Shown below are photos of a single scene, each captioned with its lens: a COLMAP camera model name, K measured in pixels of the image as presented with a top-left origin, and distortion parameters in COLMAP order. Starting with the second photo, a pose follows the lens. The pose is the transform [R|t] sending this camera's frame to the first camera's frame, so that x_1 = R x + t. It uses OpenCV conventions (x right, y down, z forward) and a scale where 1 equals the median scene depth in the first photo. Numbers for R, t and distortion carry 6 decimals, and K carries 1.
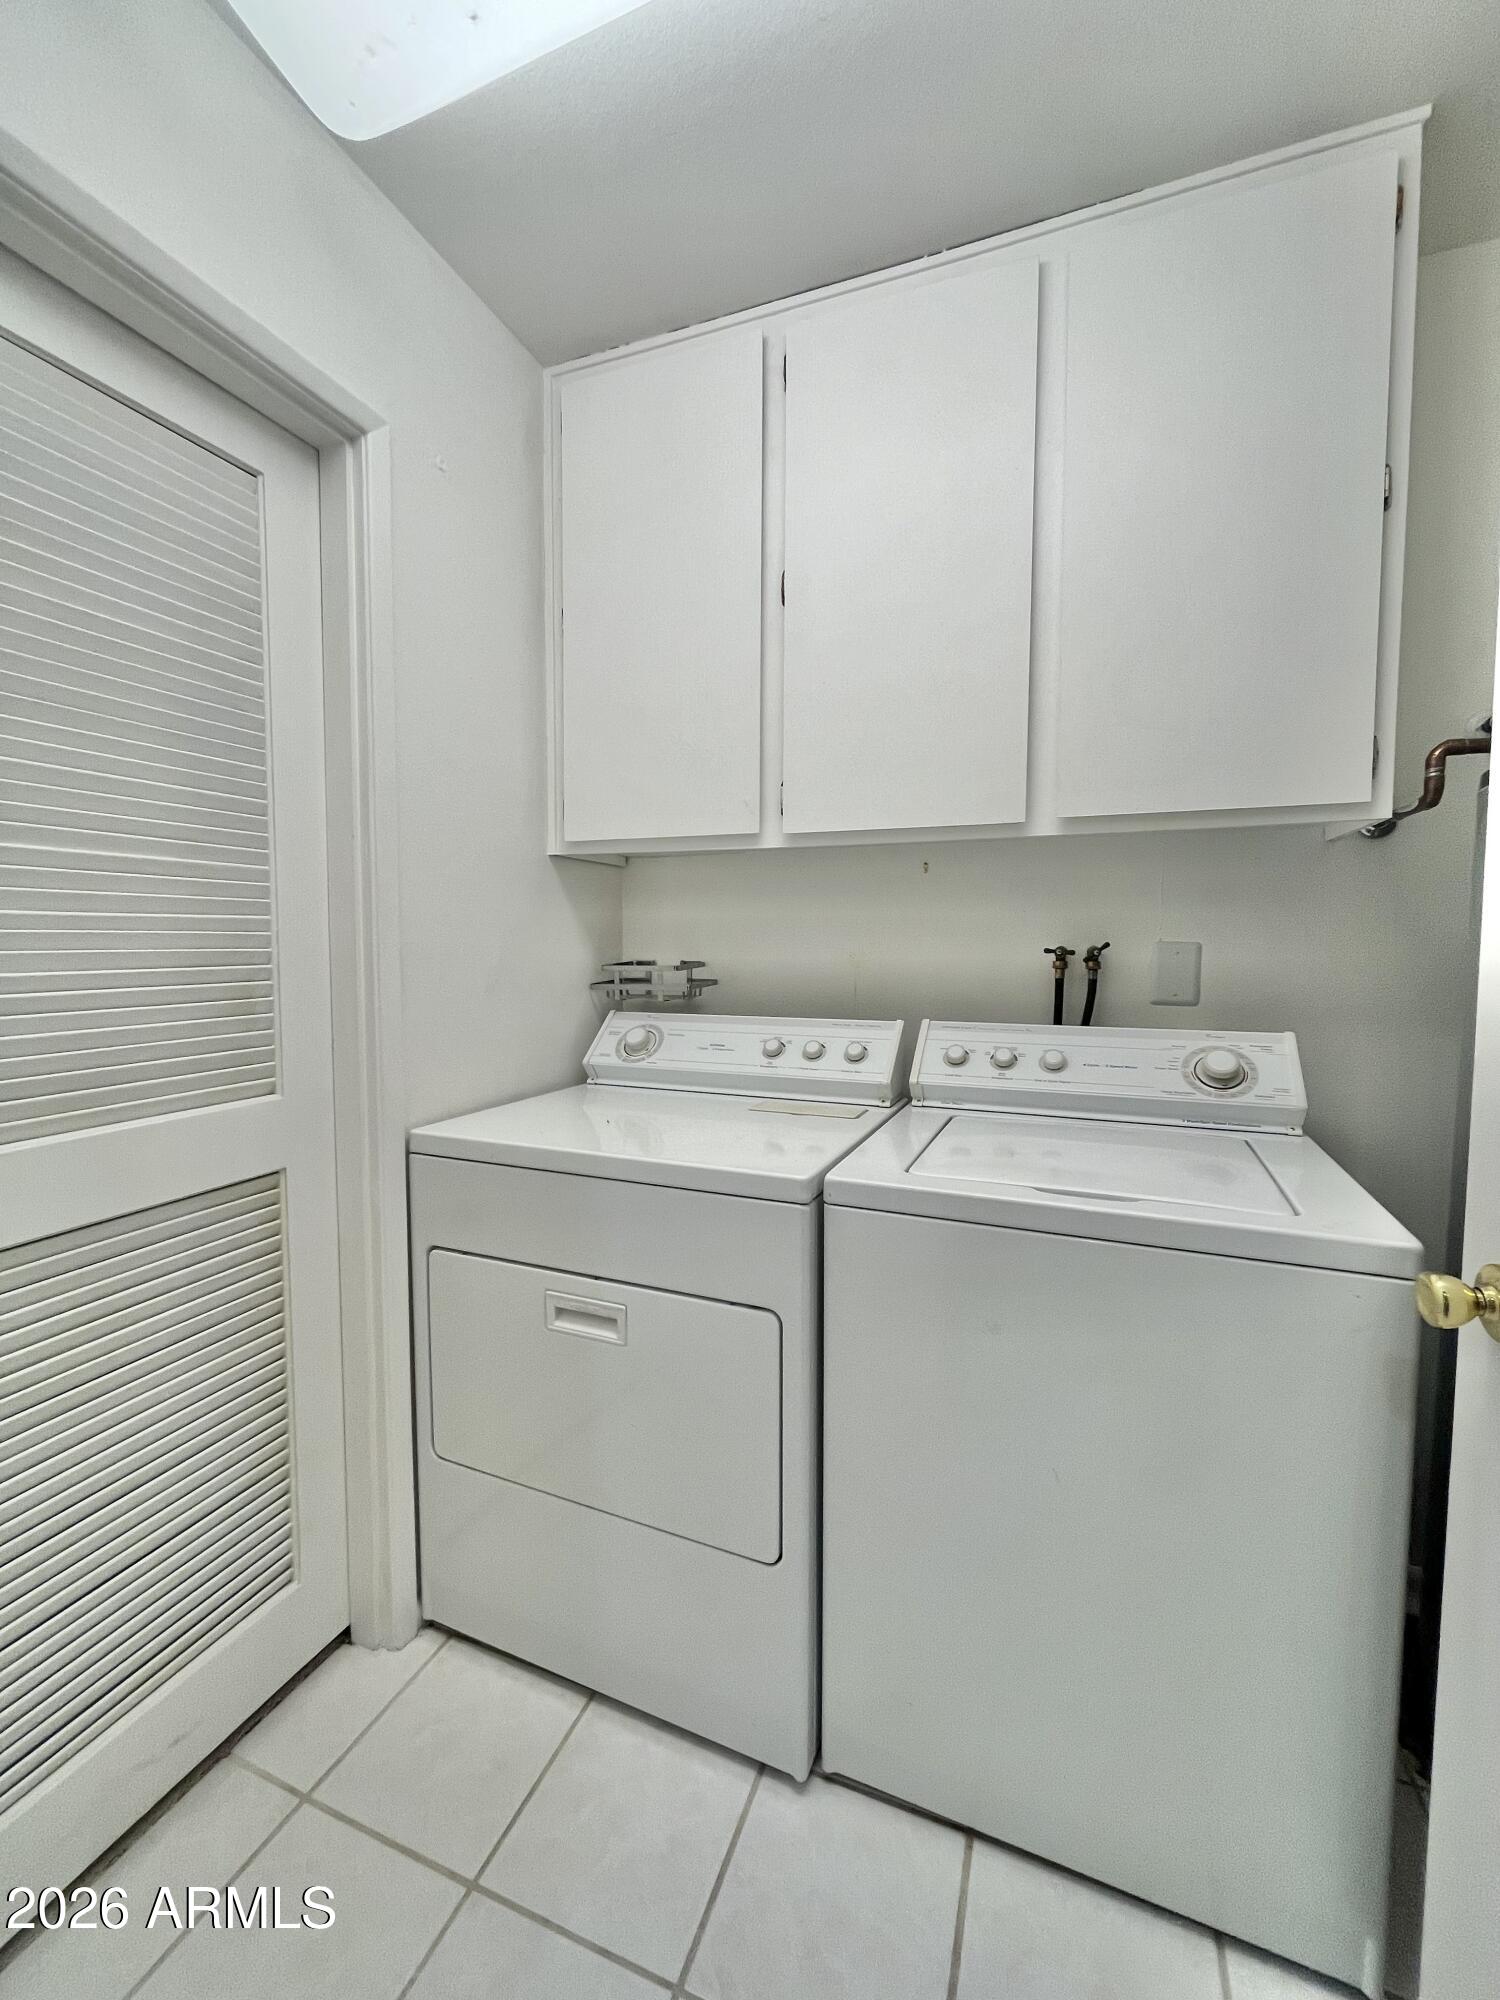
lens RADIAL K [[810.3, 0, 746.5], [0, 810.3, 990.6], [0, 0, 1]] dist [-0.002787, -0.000200]
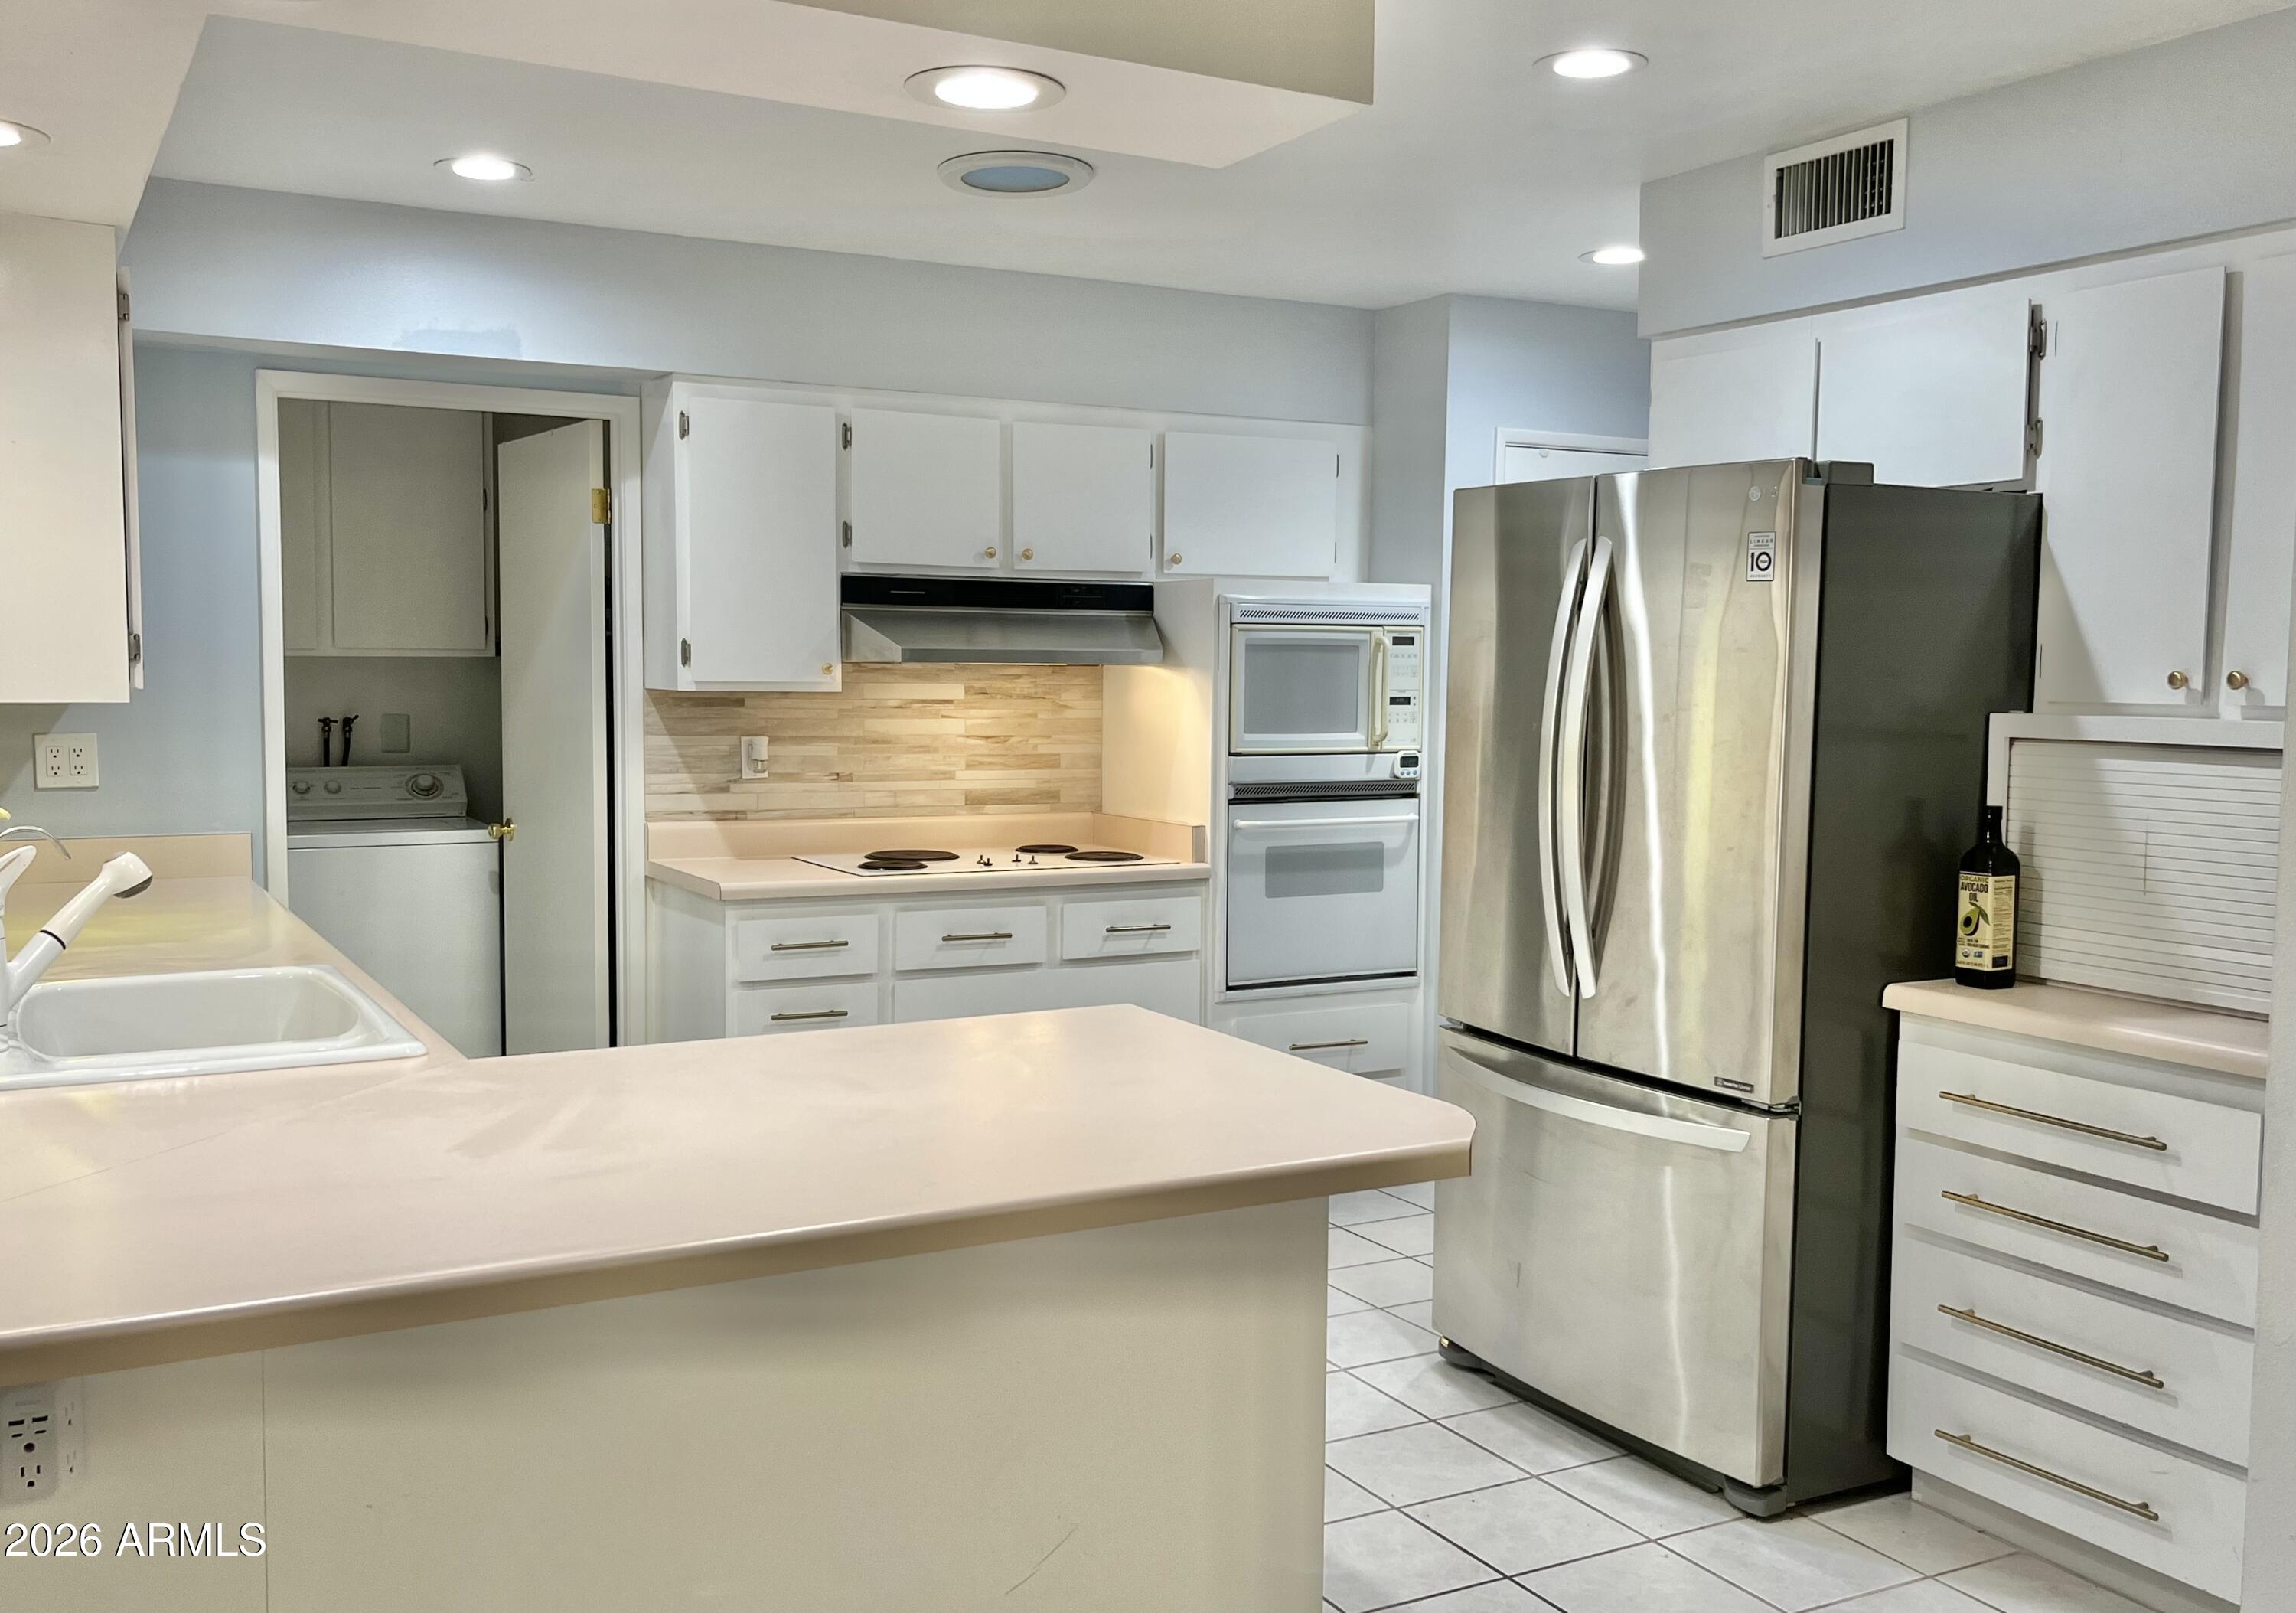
lens RADIAL K [[2118.5, 0, 1142.8], [0, 2118.5, 798.5], [0, 0, 1]] dist [0.091918, 0.000000]
pose [[0.629809, -0.048279, 0.775248, -1.898833], [0.035499, 0.998813, 0.033362, 0.021816], [-0.775938, 0.006509, 0.630775, -2.930974]]
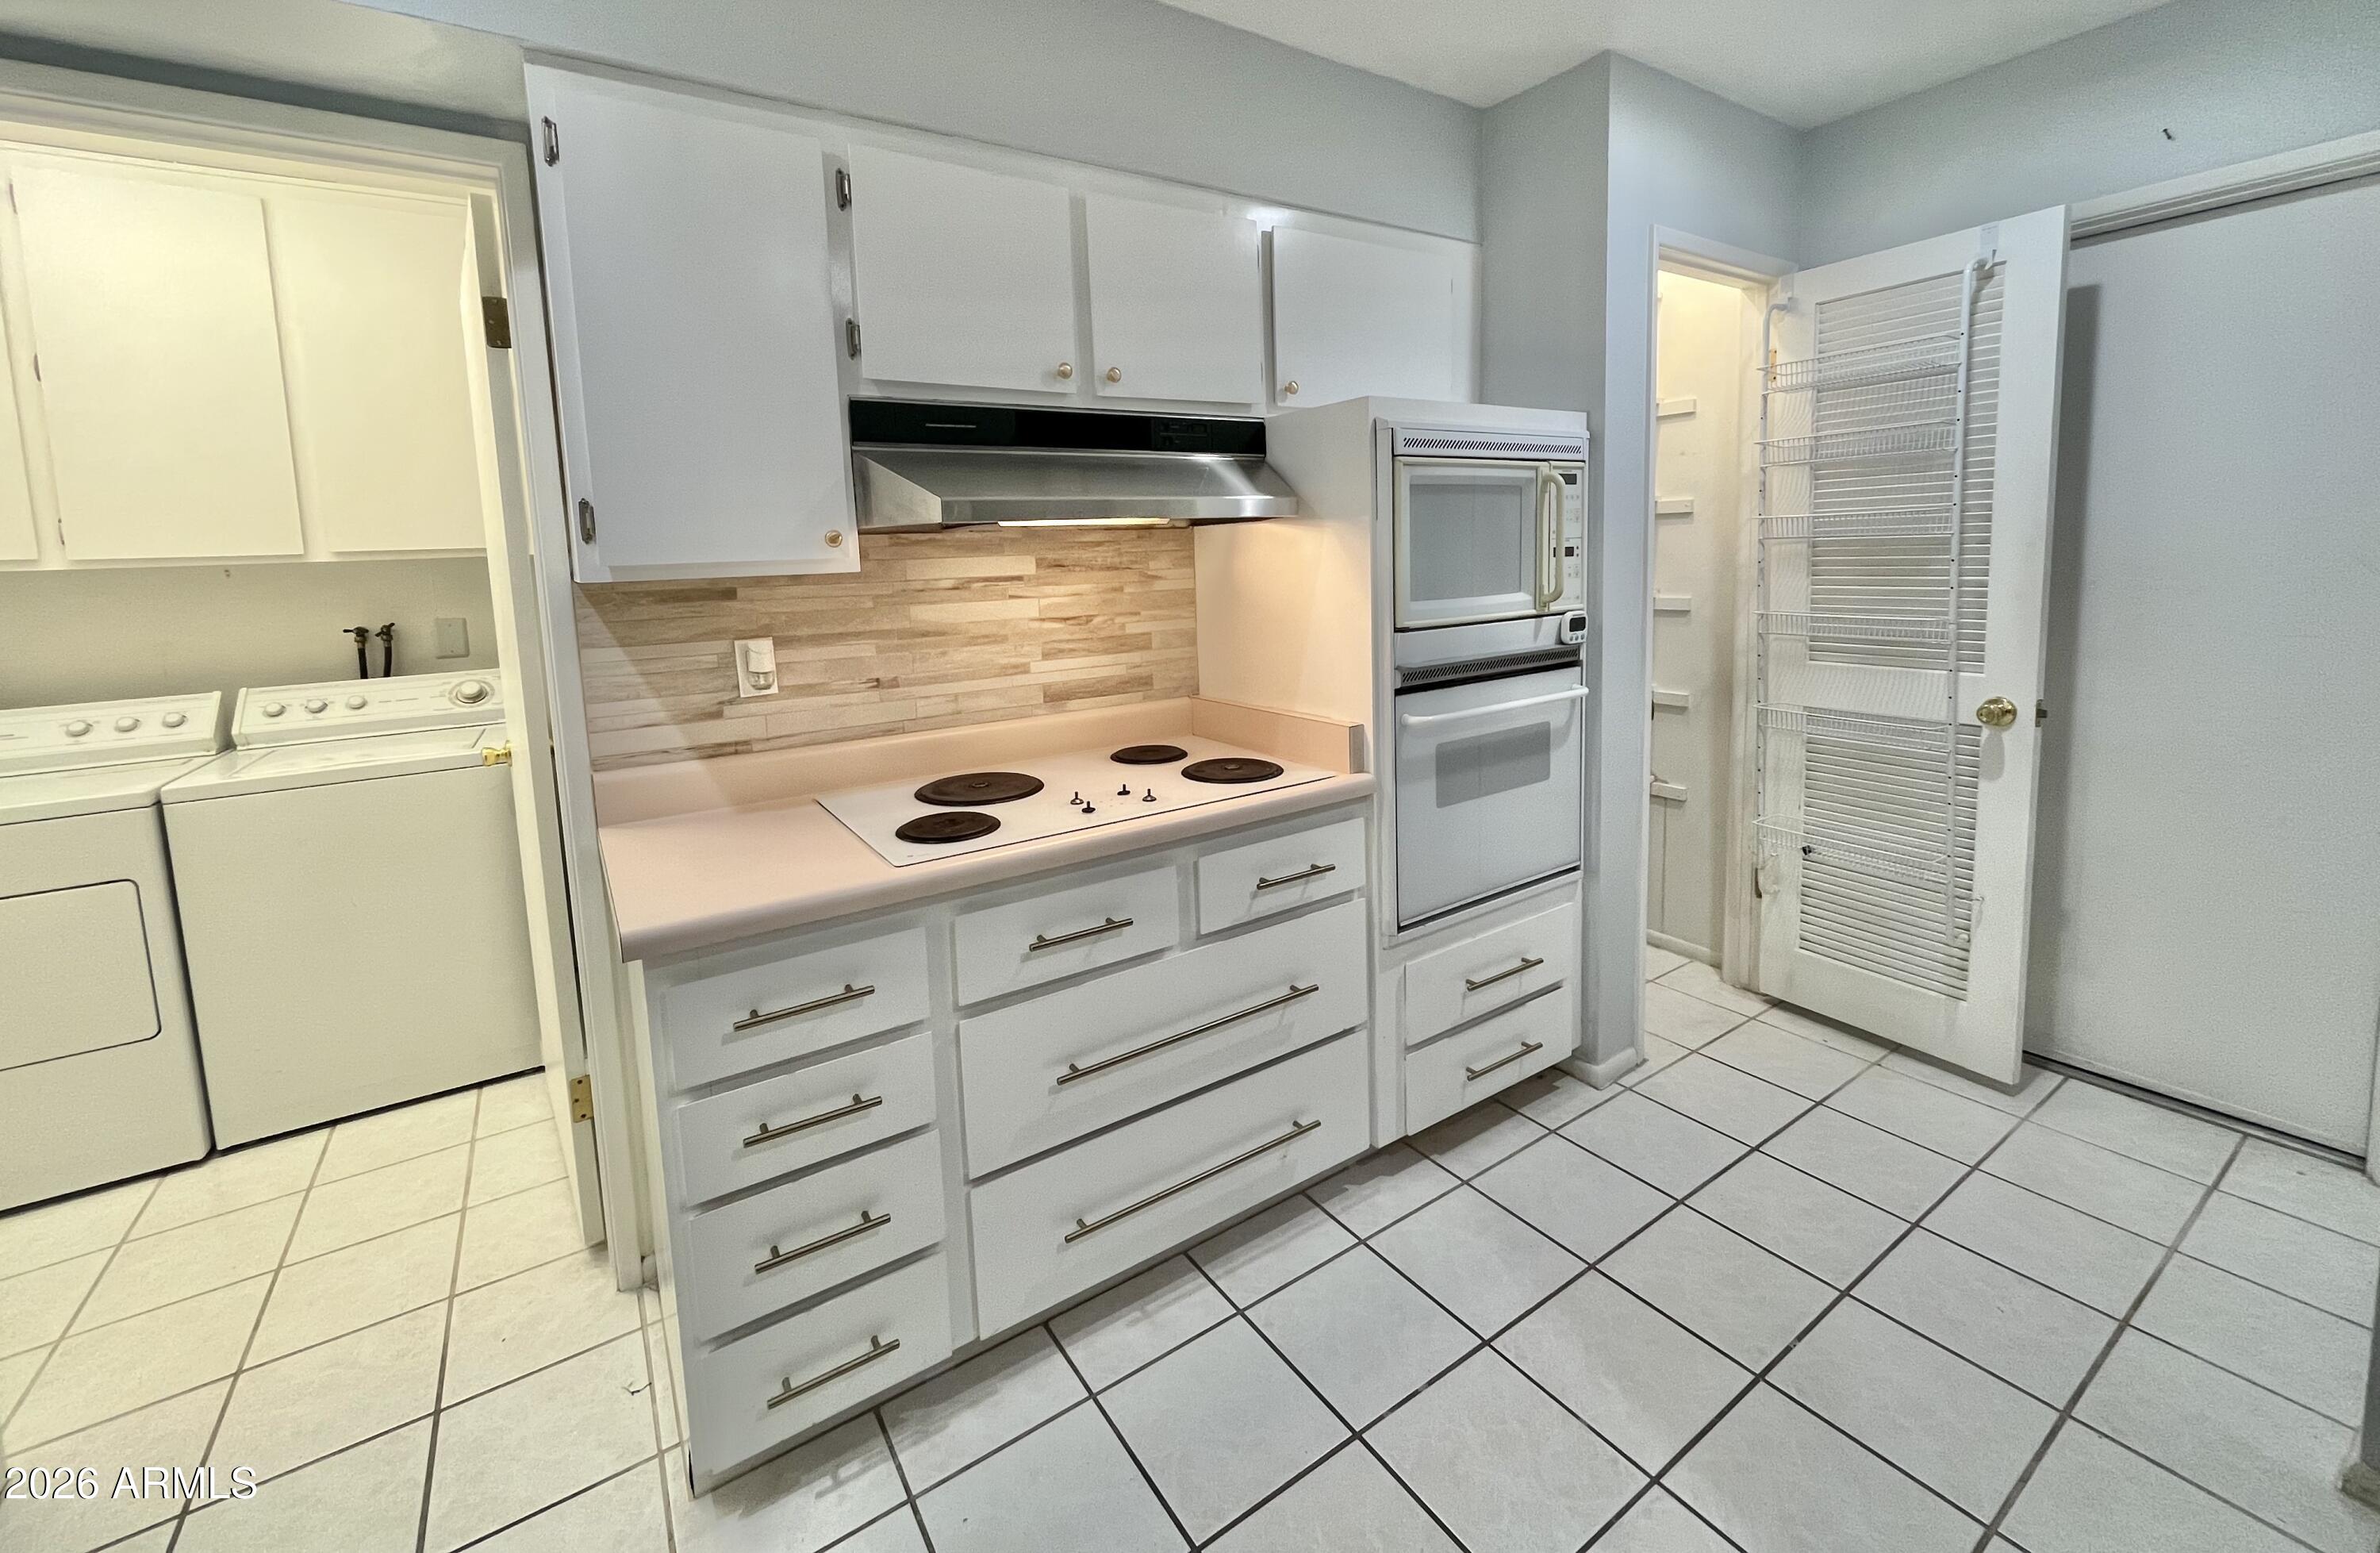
lens RADIAL K [[953.2, 0, 1171.4], [0, 953.2, 642.0], [0, 0, 1]] dist [-0.001872, 0.000080]
pose [[0.571664, -0.102857, 0.814015, -0.190732], [0.083747, 0.994244, 0.066816, -0.018772], [-0.816202, 0.029975, 0.576988, -1.262375]]
